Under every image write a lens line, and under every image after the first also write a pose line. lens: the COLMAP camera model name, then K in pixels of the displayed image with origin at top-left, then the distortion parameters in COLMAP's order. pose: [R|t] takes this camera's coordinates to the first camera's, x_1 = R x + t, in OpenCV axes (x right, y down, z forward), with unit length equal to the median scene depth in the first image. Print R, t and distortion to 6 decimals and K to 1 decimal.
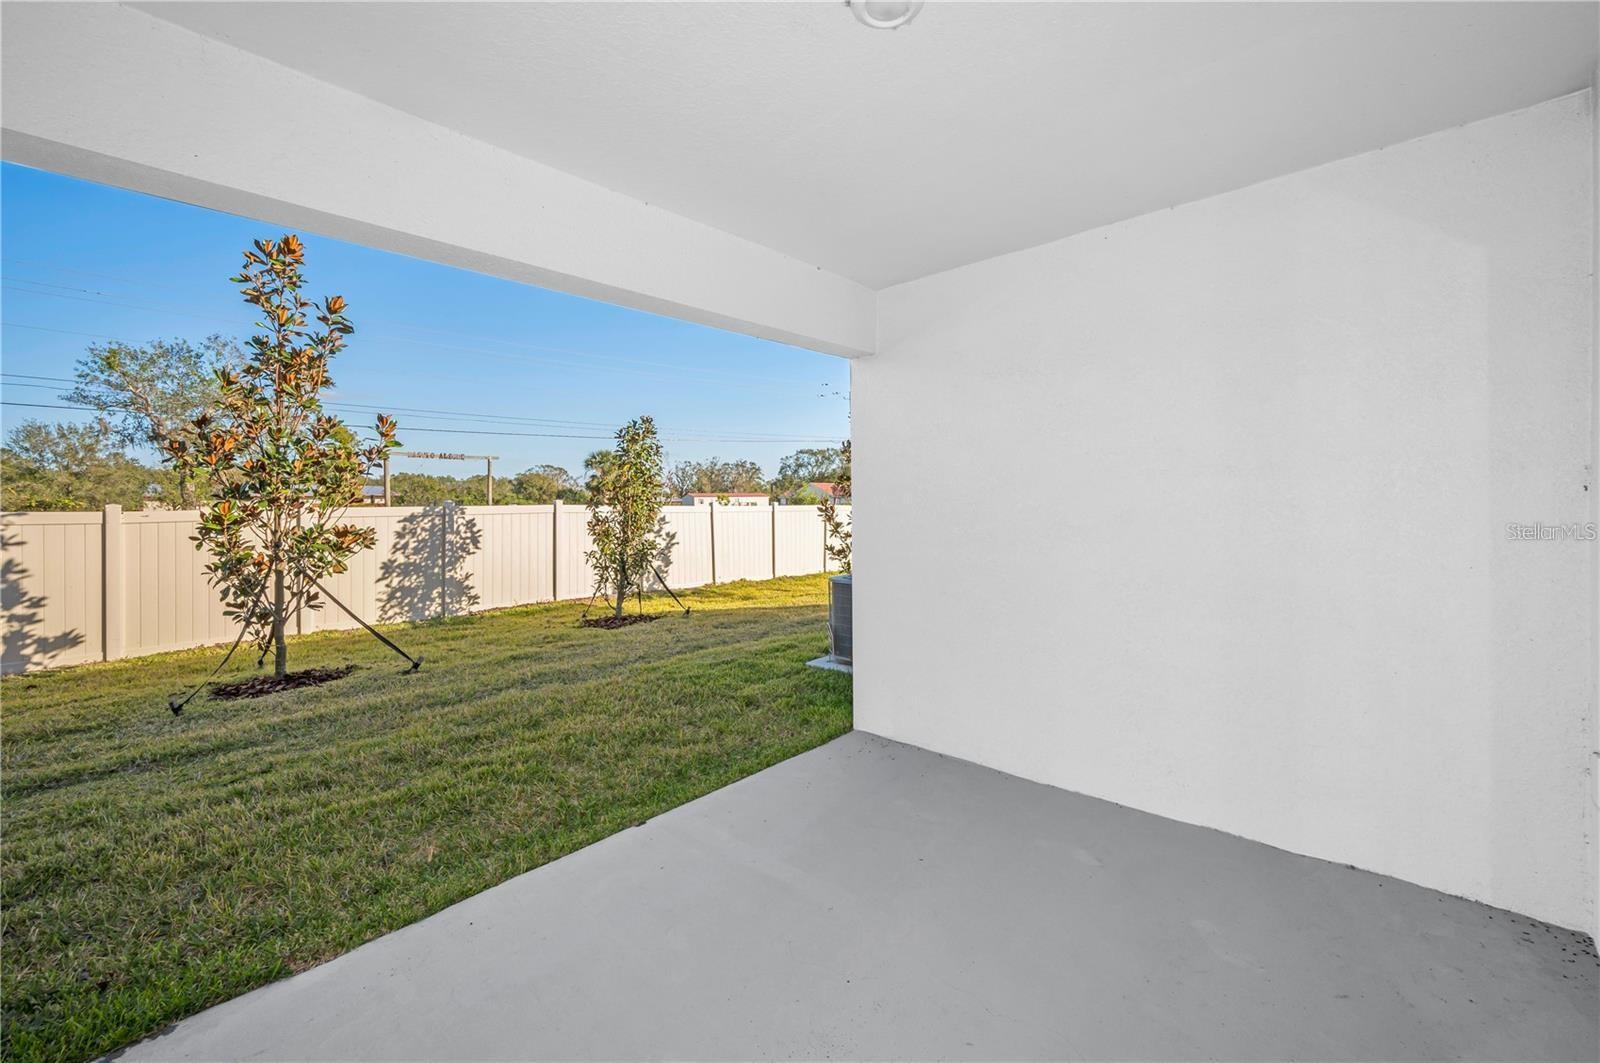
lens RADIAL K [[648.2, 0, 817.1], [0, 648.2, 498.6], [0, 0, 1]] dist [0.001241, 0.000398]
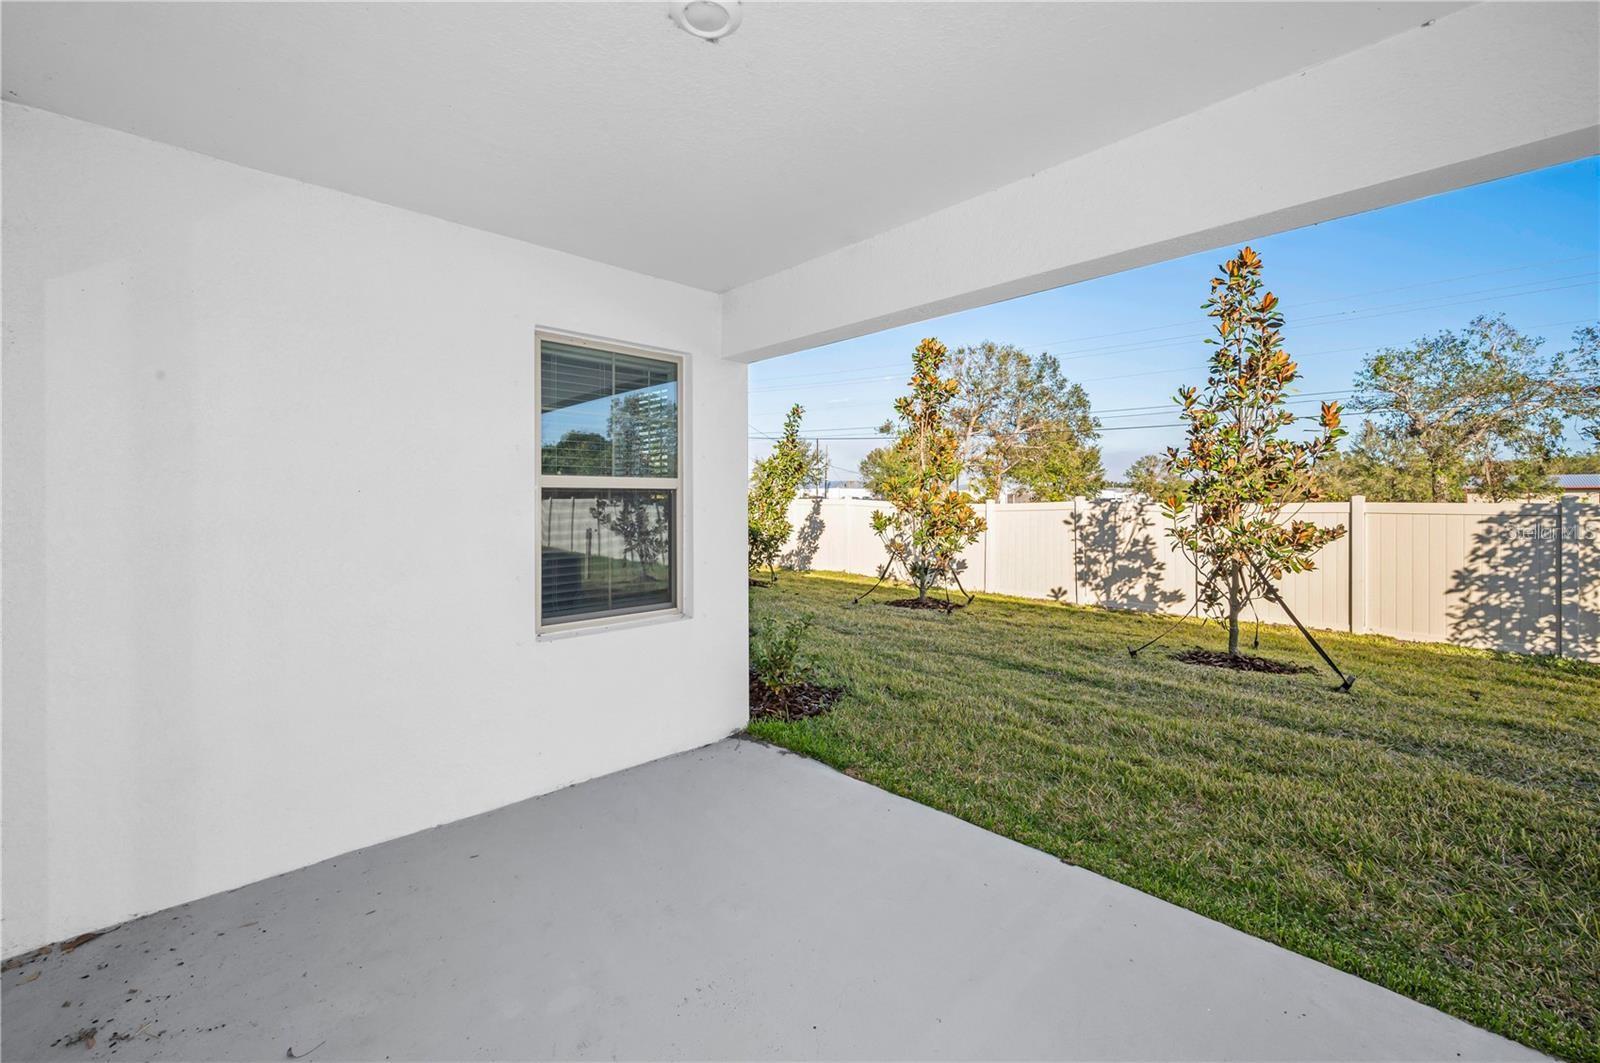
lens RADIAL K [[649.6, 0, 798.2], [0, 649.6, 497.7], [0, 0, 1]] dist [-0.002932, 0.000523]
pose [[-0.064349, 0.007232, -0.997901, 0.198999], [0.003703, 0.999969, 0.007008, -0.002835], [0.997921, -0.003244, -0.064374, 0.213492]]
